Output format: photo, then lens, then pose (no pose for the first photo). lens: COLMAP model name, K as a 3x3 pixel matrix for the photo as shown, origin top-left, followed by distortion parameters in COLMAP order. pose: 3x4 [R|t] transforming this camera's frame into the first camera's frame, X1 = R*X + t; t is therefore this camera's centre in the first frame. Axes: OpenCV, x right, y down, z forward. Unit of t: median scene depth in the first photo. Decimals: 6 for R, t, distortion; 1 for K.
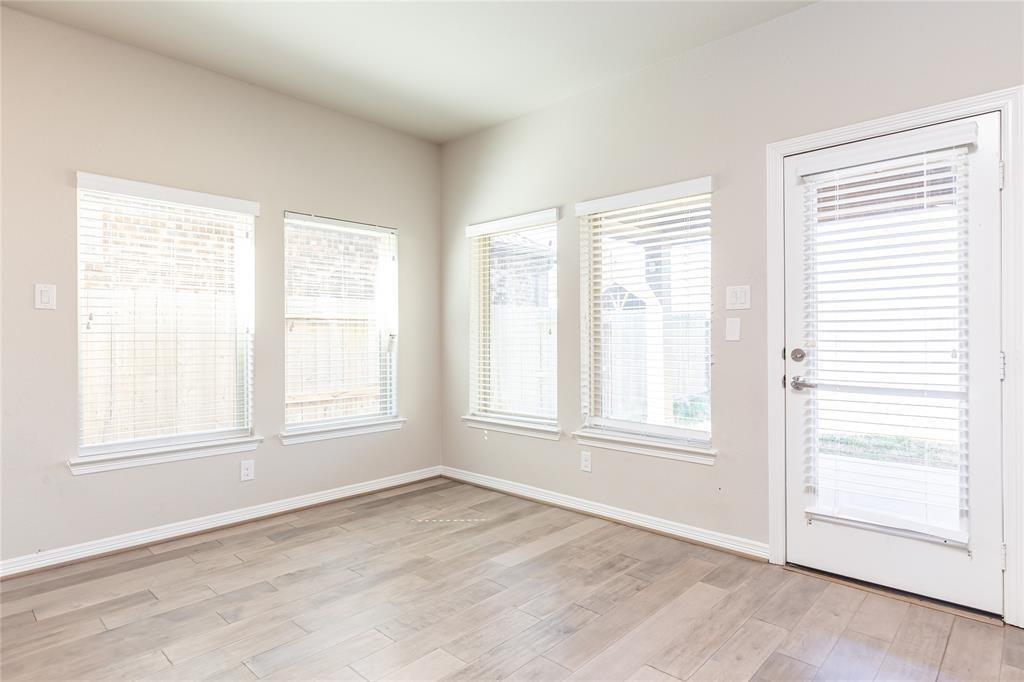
lens RADIAL K [[554.5, 0, 512.0], [0, 554.5, 341.0], [0, 0, 1]] dist [0.003730, 0.000337]
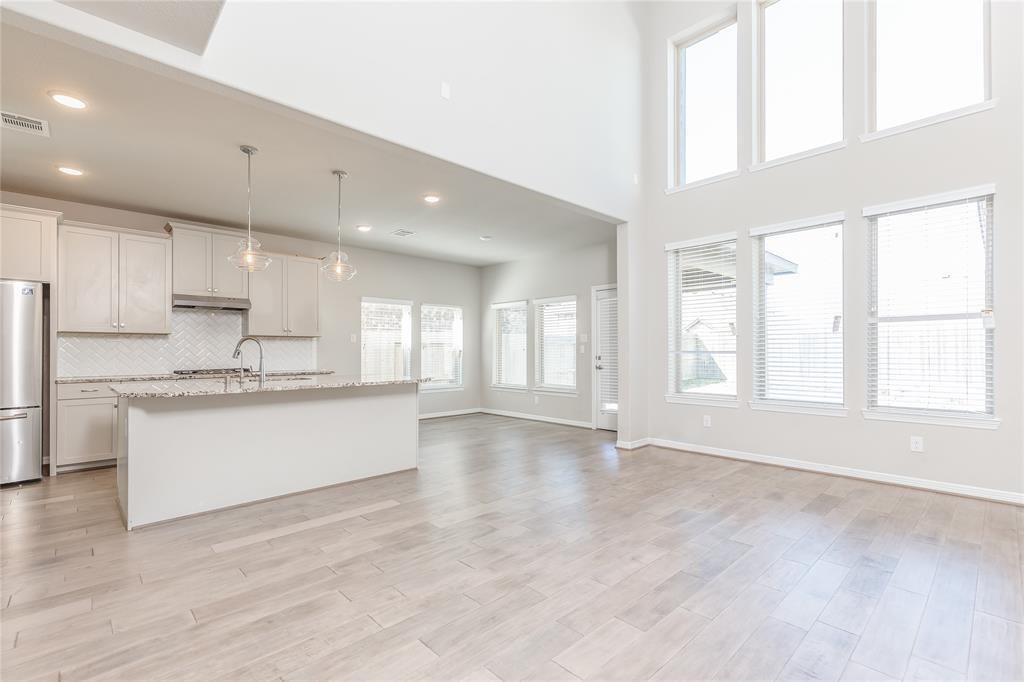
lens RADIAL K [[463.9, 0, 512.0], [0, 463.9, 348.0], [0, 0, 1]] dist [0.012948, -0.000226]
pose [[0.998828, 0.002050, -0.048363, 0.120685], [-0.002752, 0.999892, -0.014452, 0.006352], [0.048328, 0.014569, 0.998725, -1.143316]]
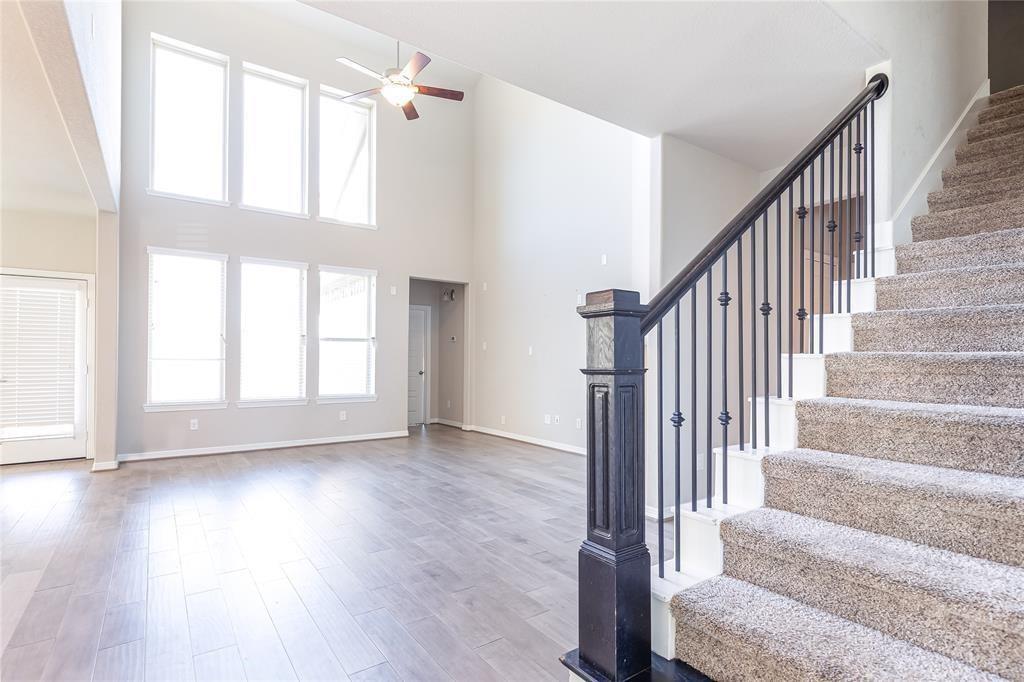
lens RADIAL K [[502.2, 0, 498.1], [0, 502.2, 358.2], [0, 0, 1]] dist [-0.002574, -0.000656]
pose [[0.205356, 0.011061, 0.978625, -0.759078], [0.004104, 0.999918, -0.012163, 0.016550], [-0.978679, 0.006514, 0.205294, -0.996474]]
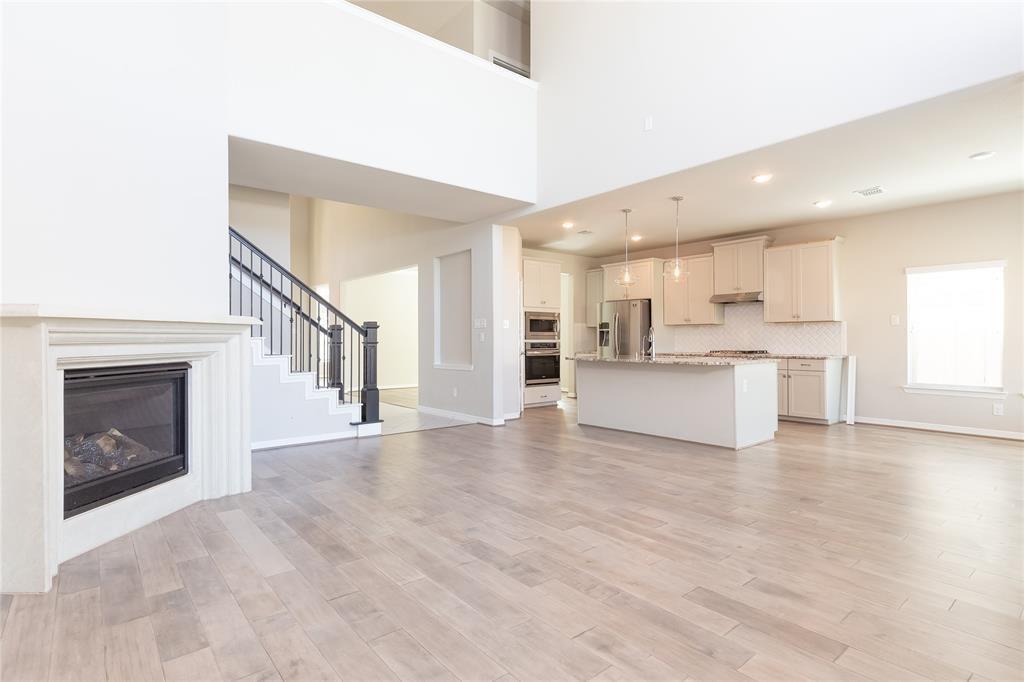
lens RADIAL K [[522.5, 0, 512.0], [0, 522.5, 341.0], [0, 0, 1]] dist [0.002523, 0.001377]
pose [[-0.124548, 0.009425, -0.992169, 1.336264], [-0.002897, 0.999947, 0.009863, -0.001542], [0.992209, 0.004103, -0.124514, -0.335594]]
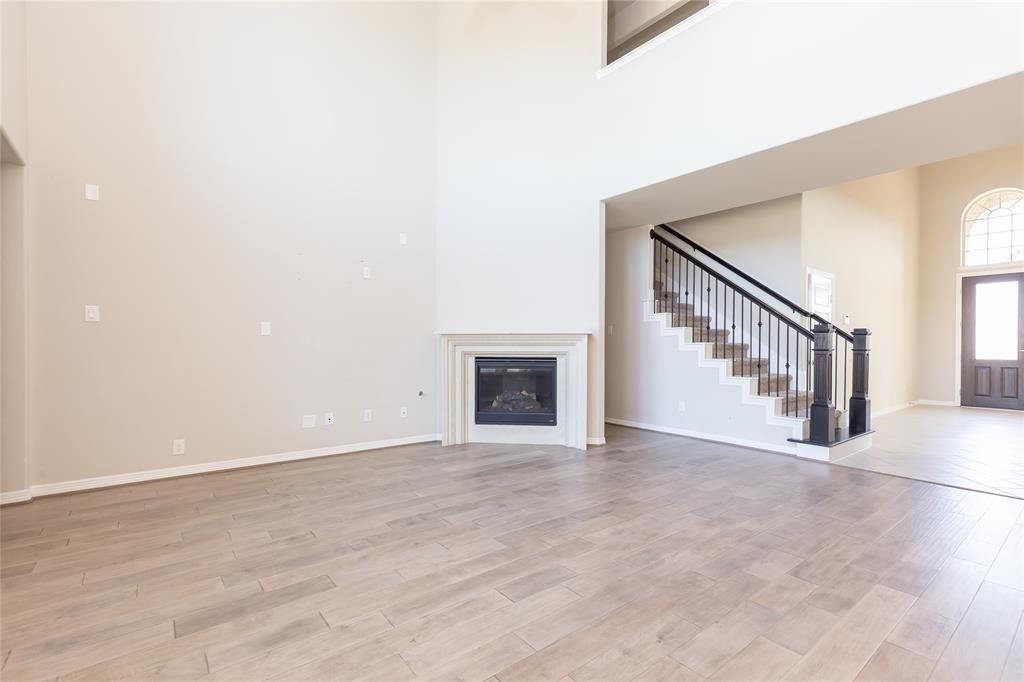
lens RADIAL K [[463.9, 0, 512.0], [0, 463.9, 348.0], [0, 0, 1]] dist [0.012948, -0.000226]
pose [[-0.989241, -0.002452, 0.146273, 0.339499], [-0.000281, 0.999890, 0.014860, -0.000403], [-0.146293, 0.014659, -0.989133, 0.375751]]
